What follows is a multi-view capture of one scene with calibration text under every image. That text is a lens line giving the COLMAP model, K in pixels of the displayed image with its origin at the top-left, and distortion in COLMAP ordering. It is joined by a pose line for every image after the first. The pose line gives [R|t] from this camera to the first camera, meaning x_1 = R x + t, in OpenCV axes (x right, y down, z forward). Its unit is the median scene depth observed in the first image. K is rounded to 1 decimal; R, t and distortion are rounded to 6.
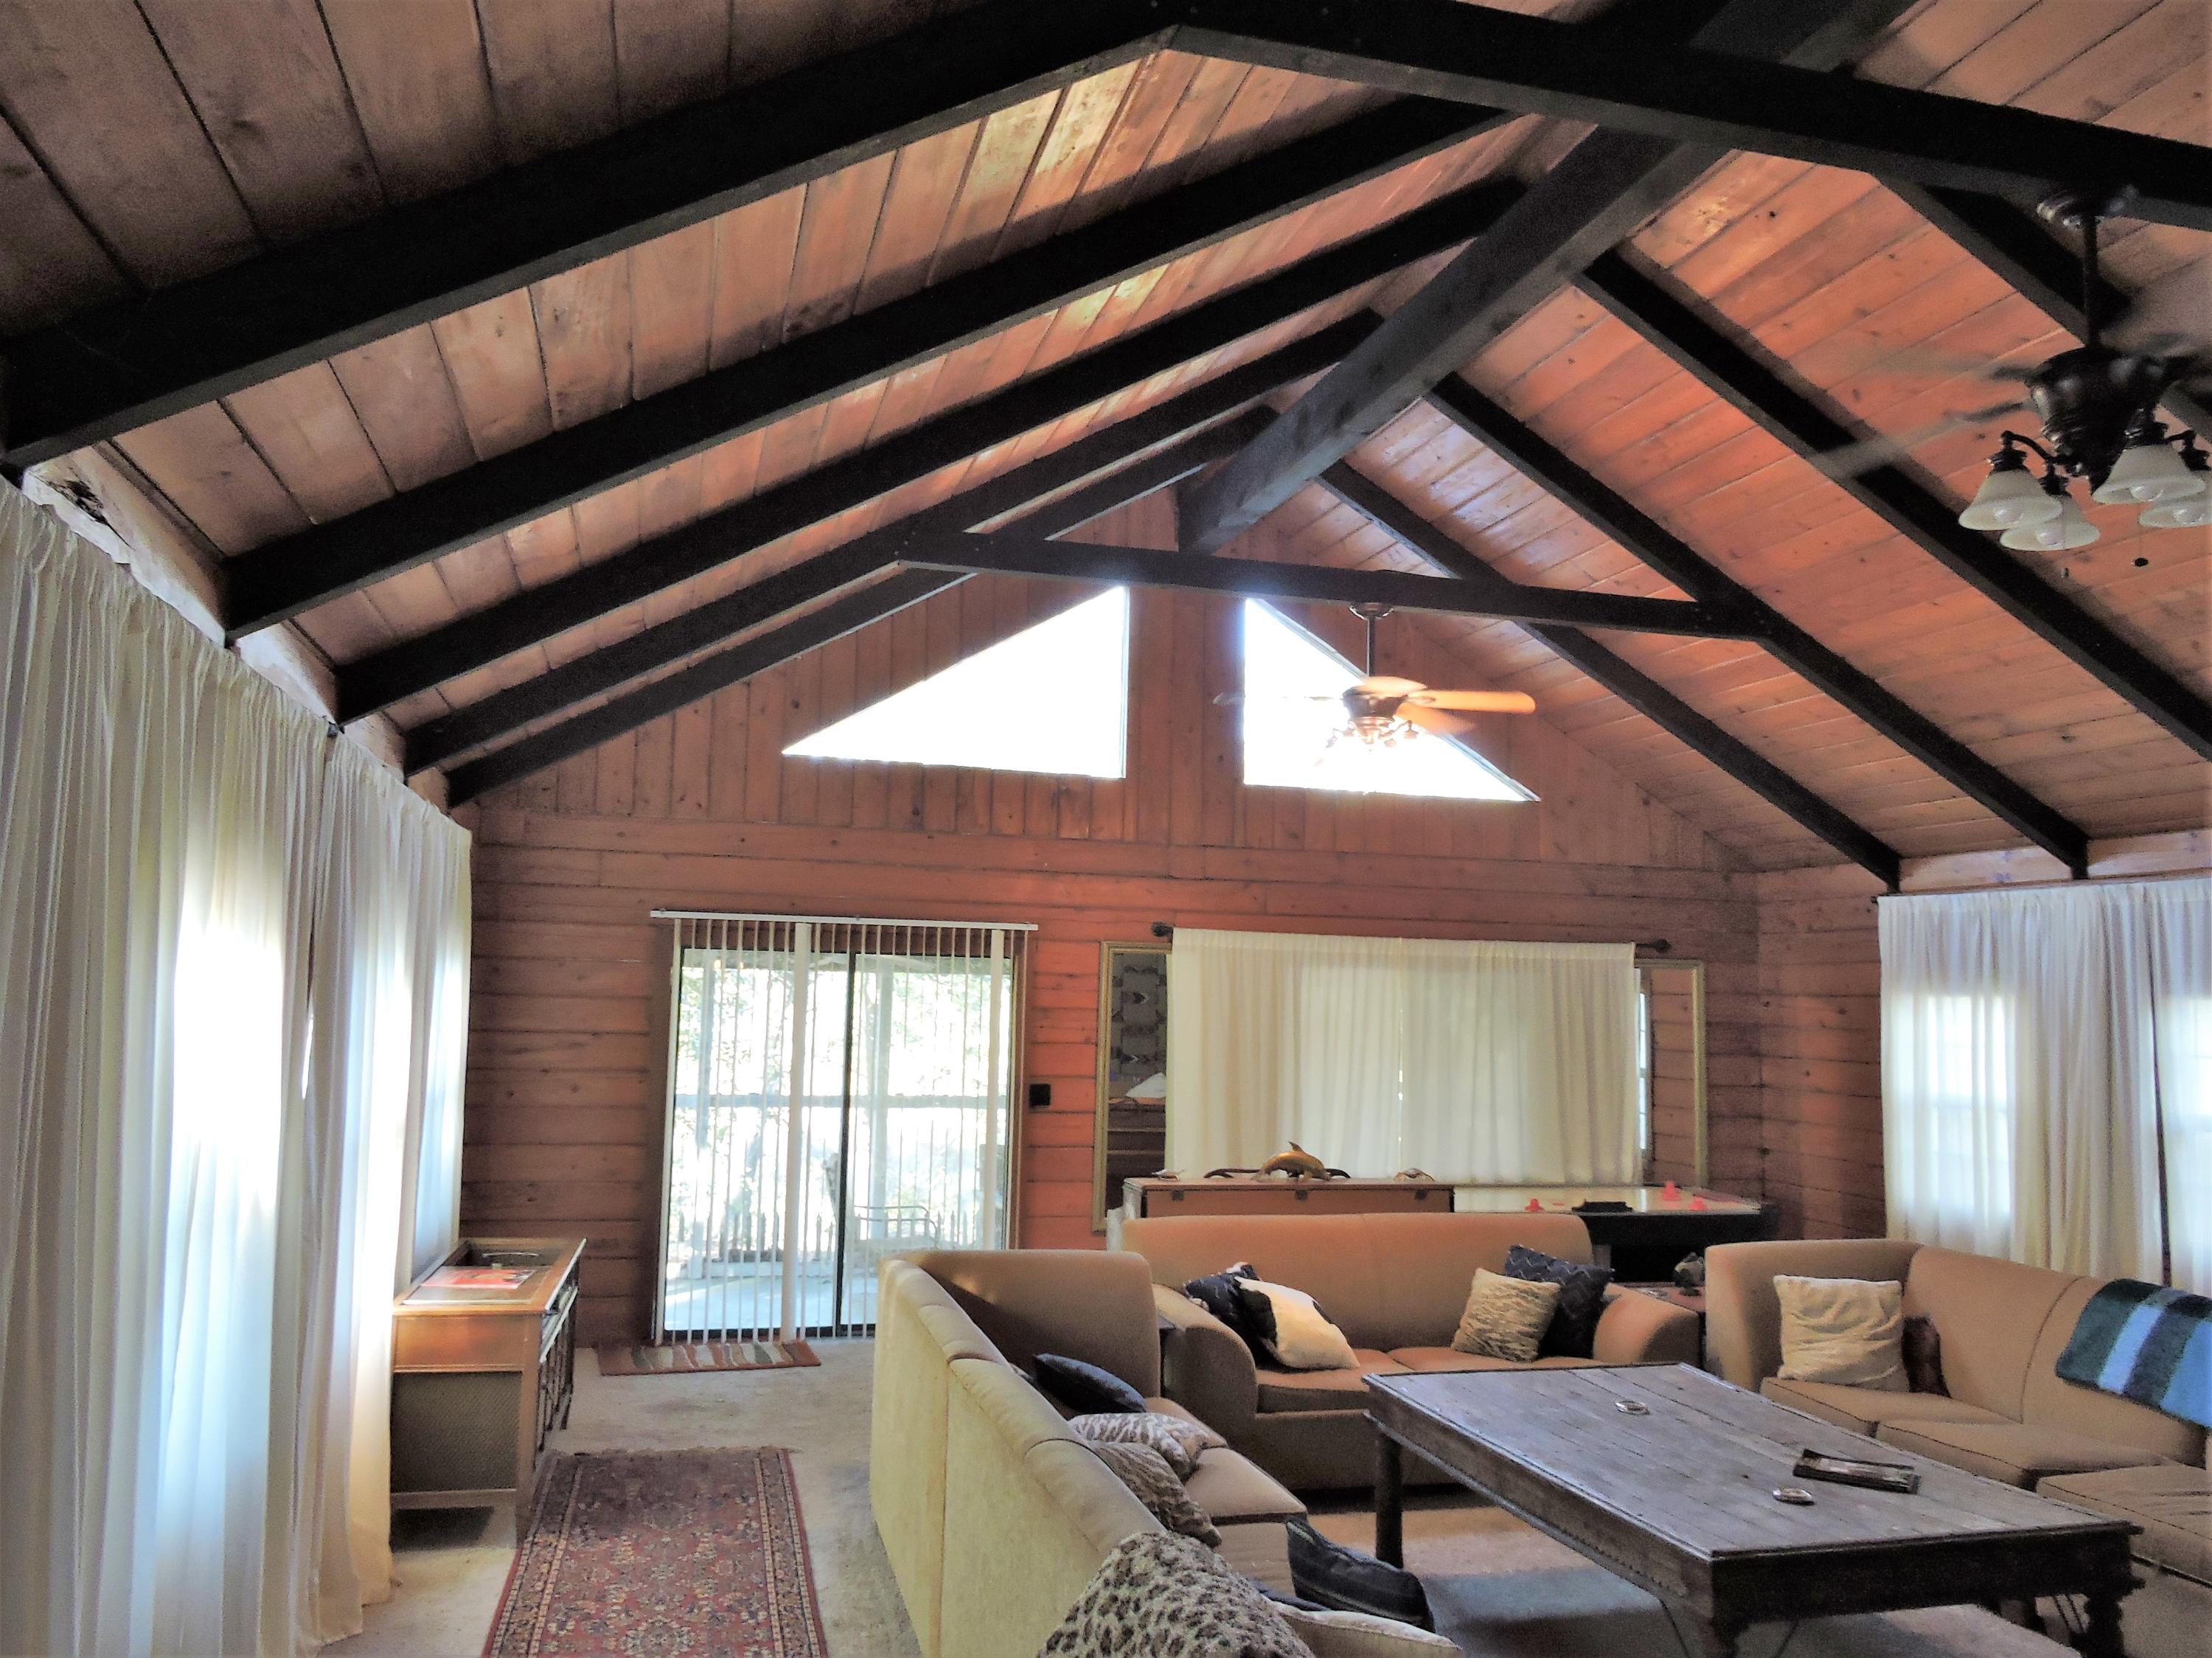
lens RADIAL K [[1644.8, 0, 1105.4], [0, 1644.8, 830.6], [0, 0, 1]] dist [-0.001591, -0.000641]
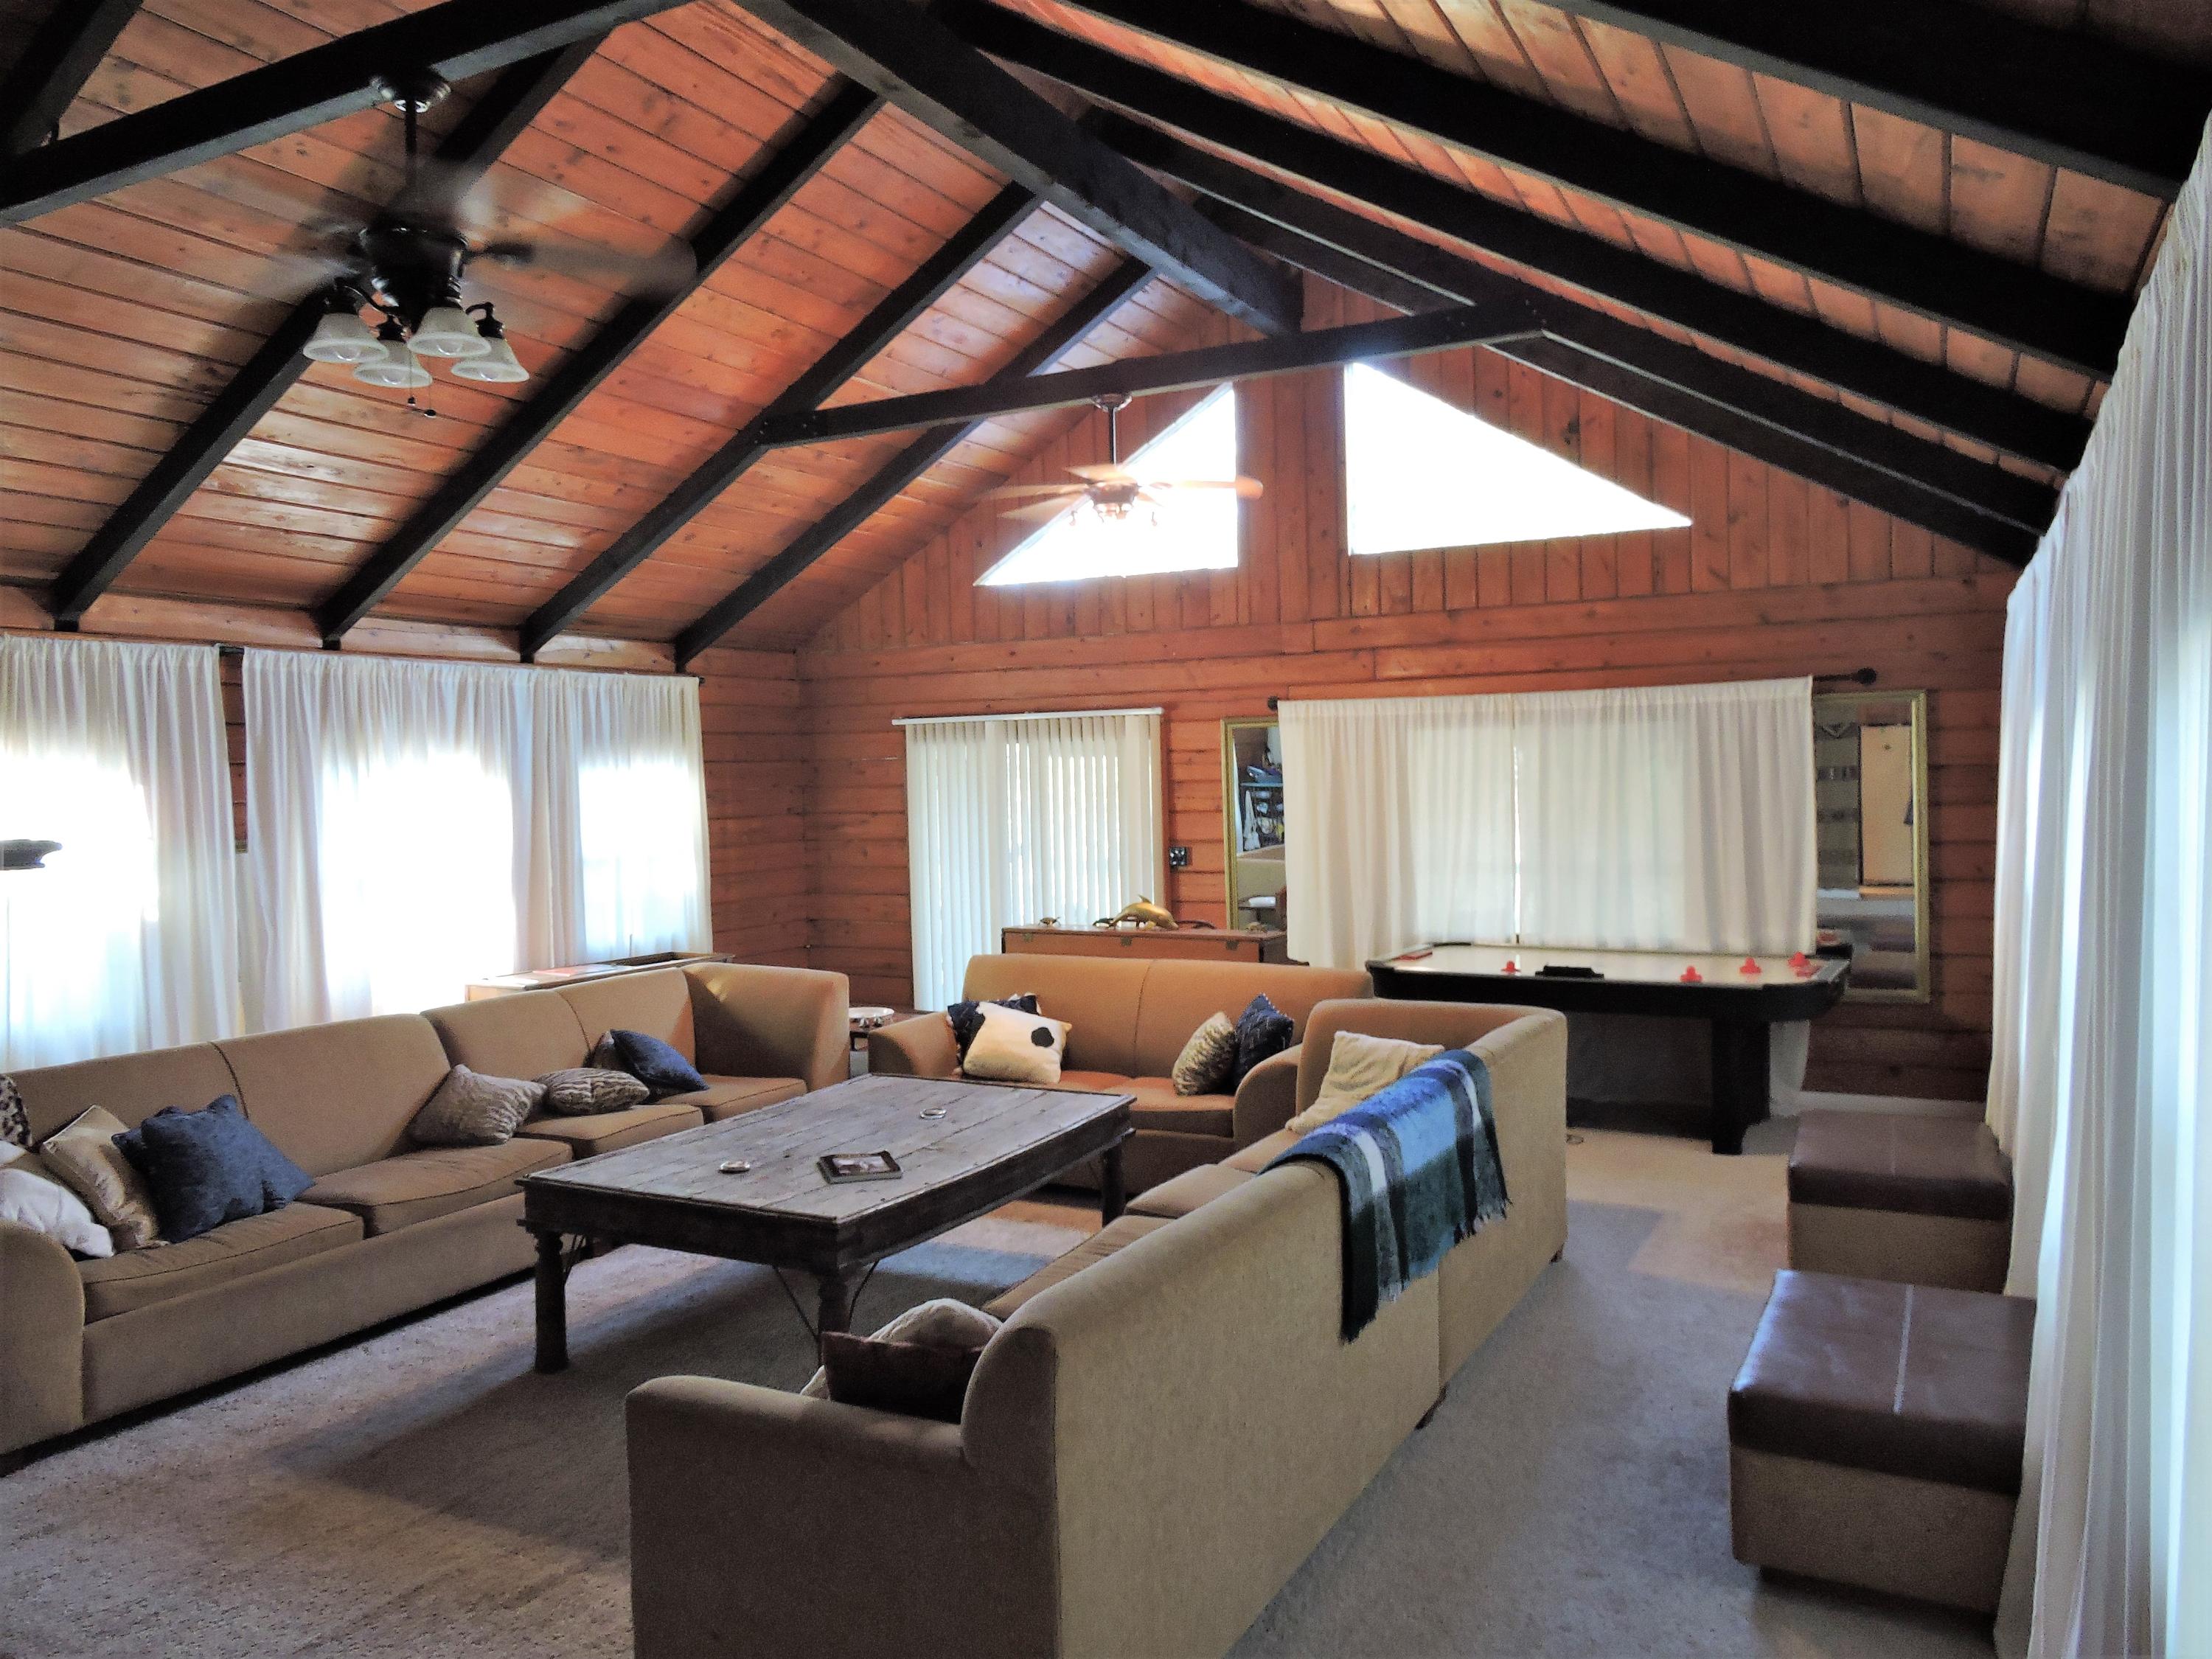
lens RADIAL K [[1574.4, 0, 1107.3], [0, 1574.4, 831.3], [0, 0, 1]] dist [-0.002659, -0.003924]
pose [[0.729841, -0.015765, -0.683435, 0.650014], [0.108429, 0.989748, 0.092960, 0.035259], [0.674963, -0.141950, 0.724068, 0.173058]]
